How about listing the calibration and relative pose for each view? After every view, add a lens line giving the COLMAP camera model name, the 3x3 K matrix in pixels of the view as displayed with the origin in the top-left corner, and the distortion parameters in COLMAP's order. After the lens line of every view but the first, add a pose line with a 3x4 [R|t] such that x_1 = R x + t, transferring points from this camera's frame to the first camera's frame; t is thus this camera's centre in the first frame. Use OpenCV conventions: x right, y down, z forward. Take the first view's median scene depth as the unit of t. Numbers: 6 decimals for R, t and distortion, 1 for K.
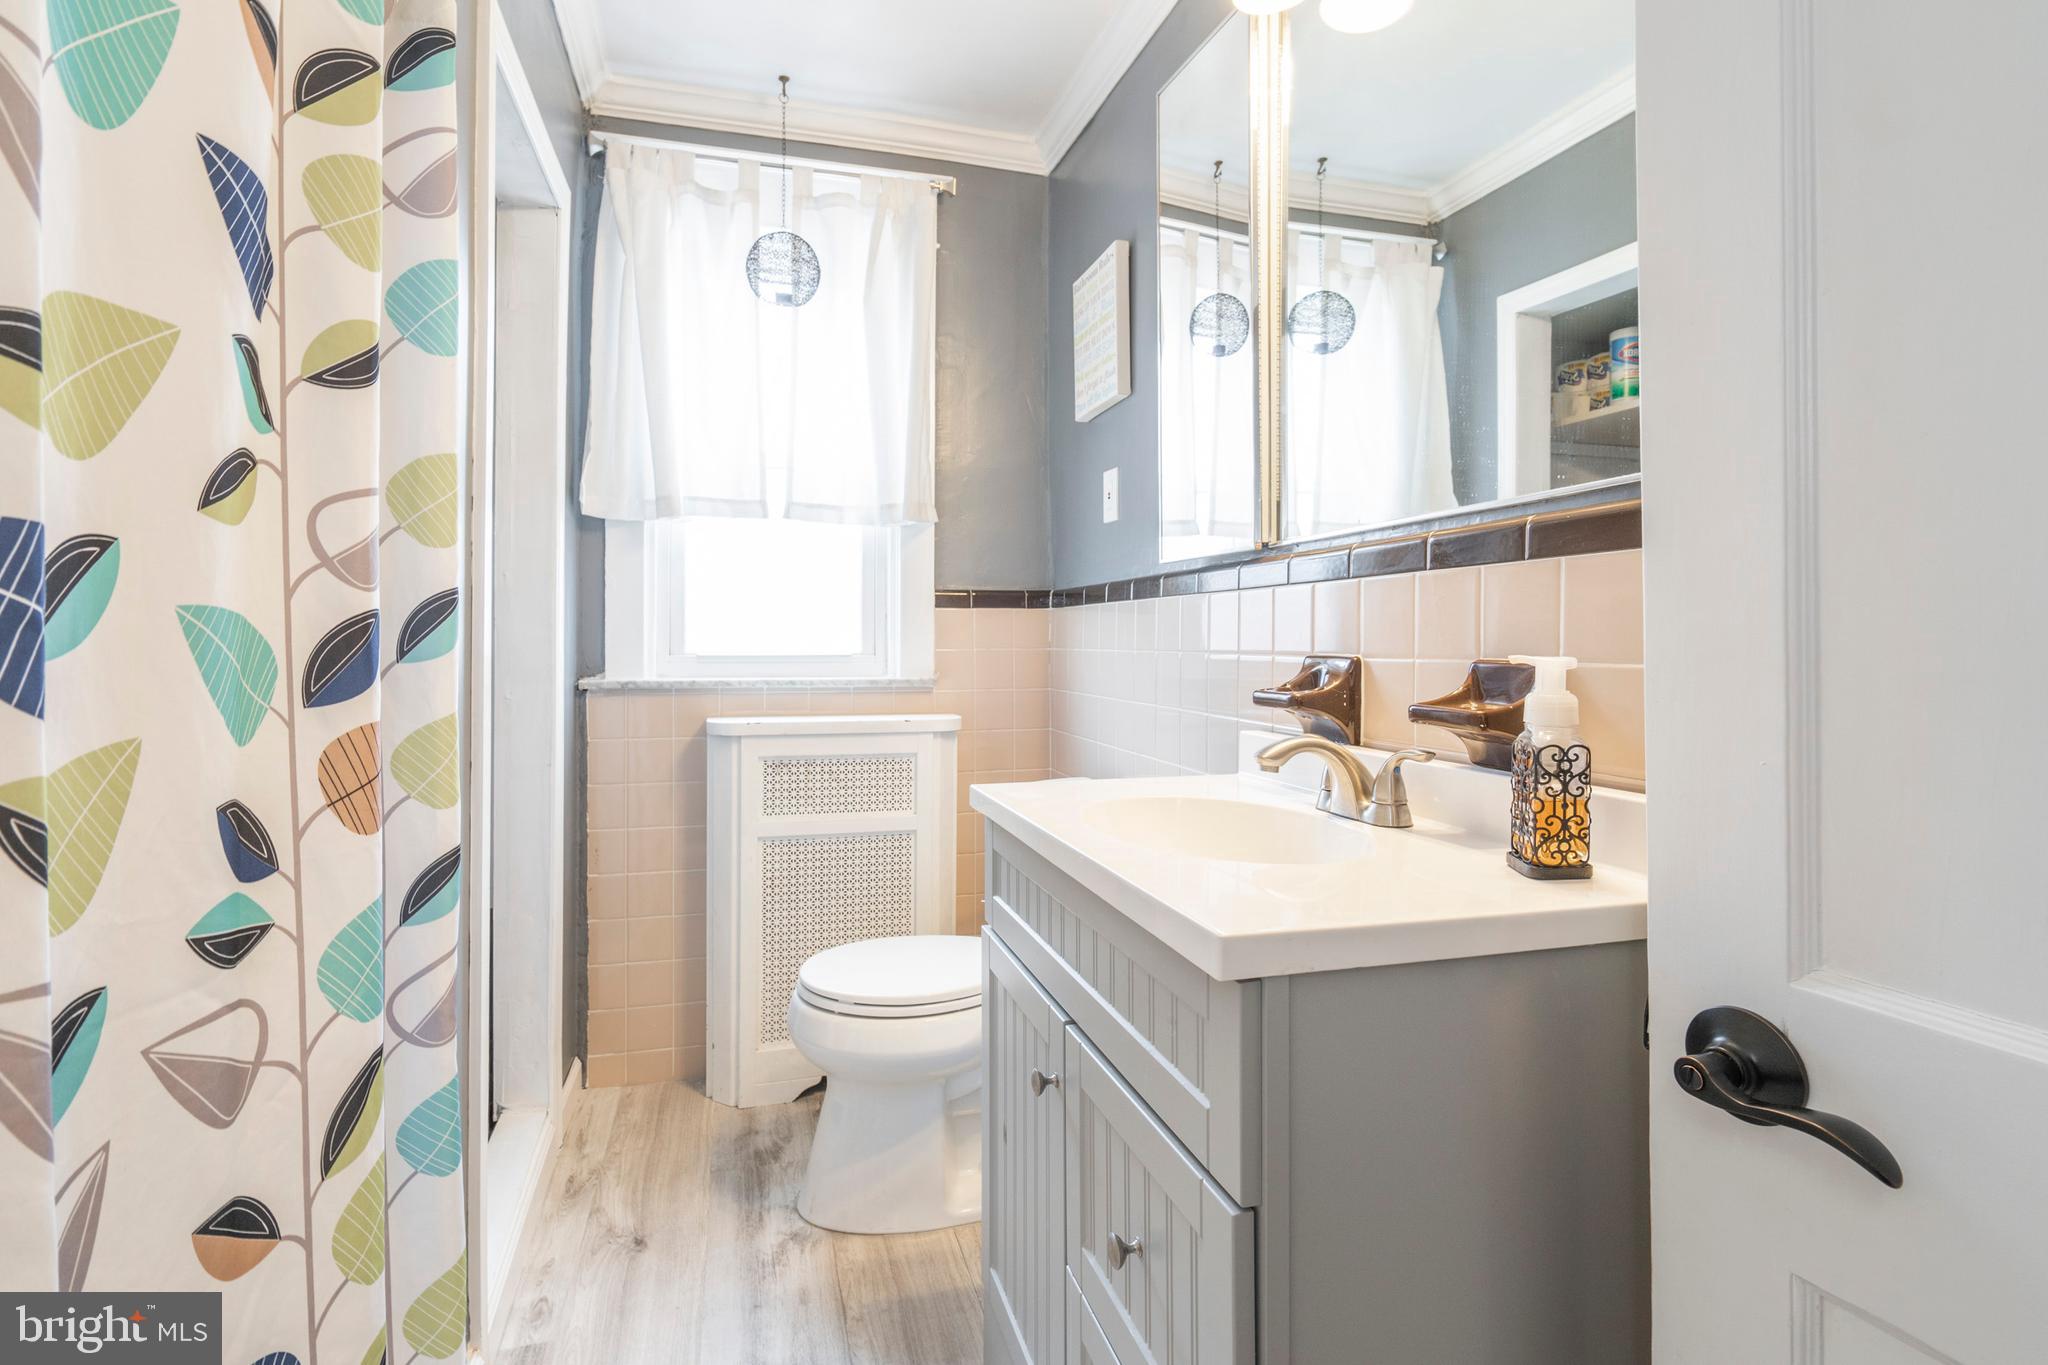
lens RADIAL K [[939.0, 0, 1019.4], [0, 939.0, 679.3], [0, 0, 1]] dist [-0.008002, 0.004378]
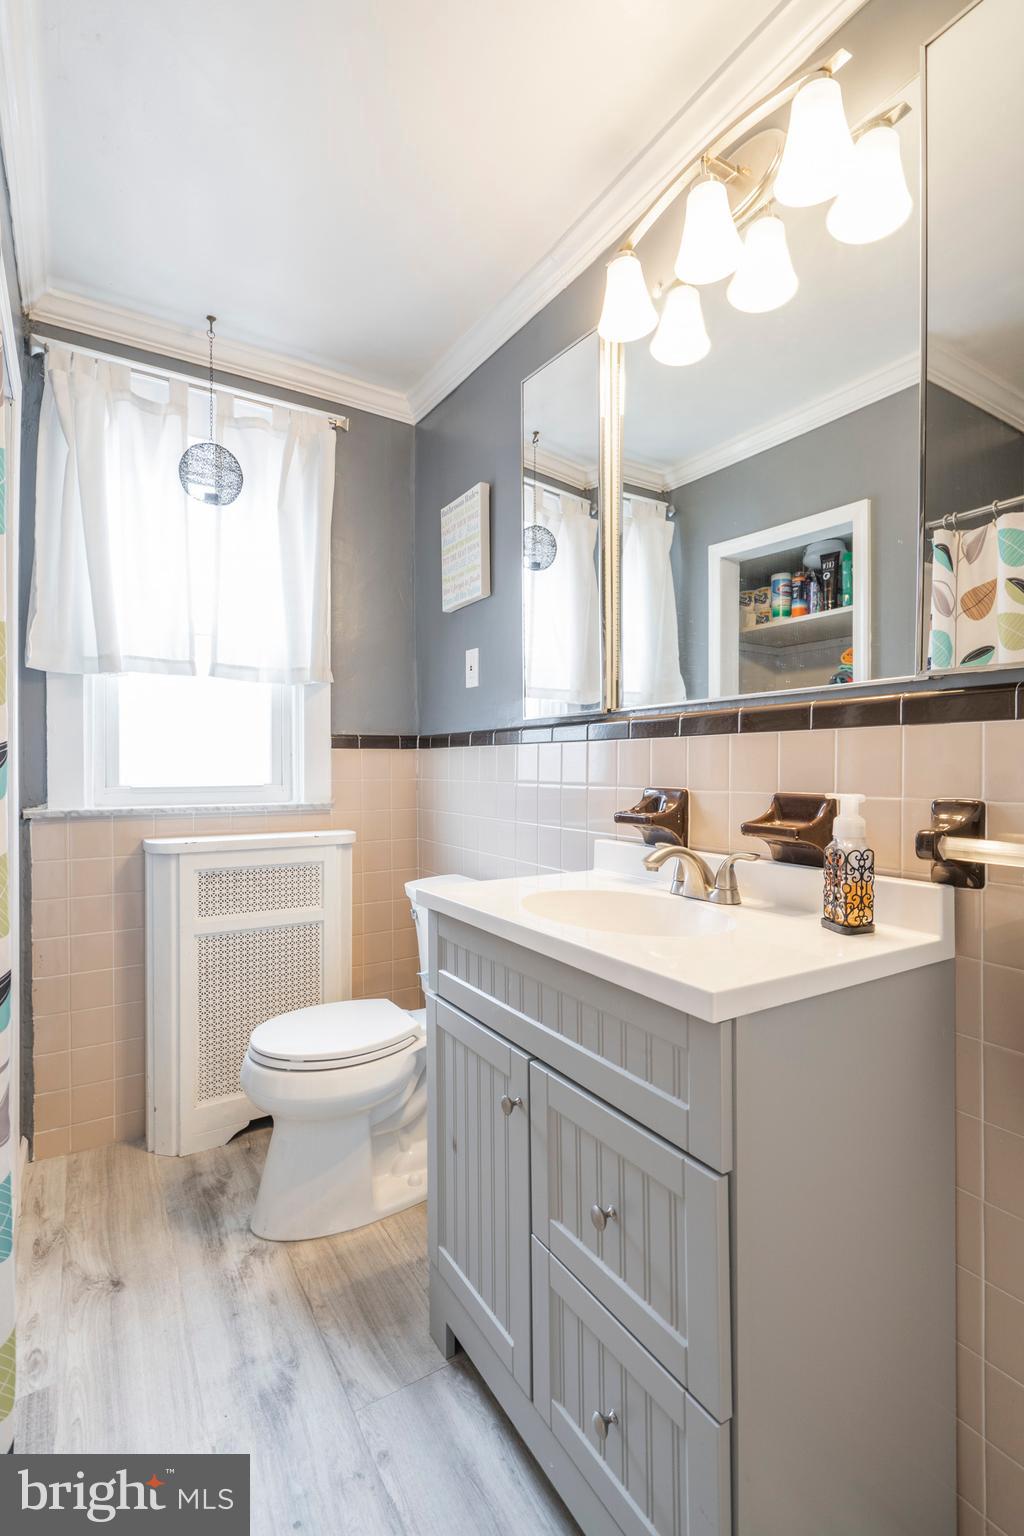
lens RADIAL K [[704.3, 0, 363.6], [0, 704.3, 781.4], [0, 0, 1]] dist [-0.008002, 0.004378]
pose [[0.958709, -0.015849, 0.283948, -0.347359], [0.013315, 0.999852, 0.010853, -0.043216], [-0.284078, -0.006624, 0.958778, 0.058096]]
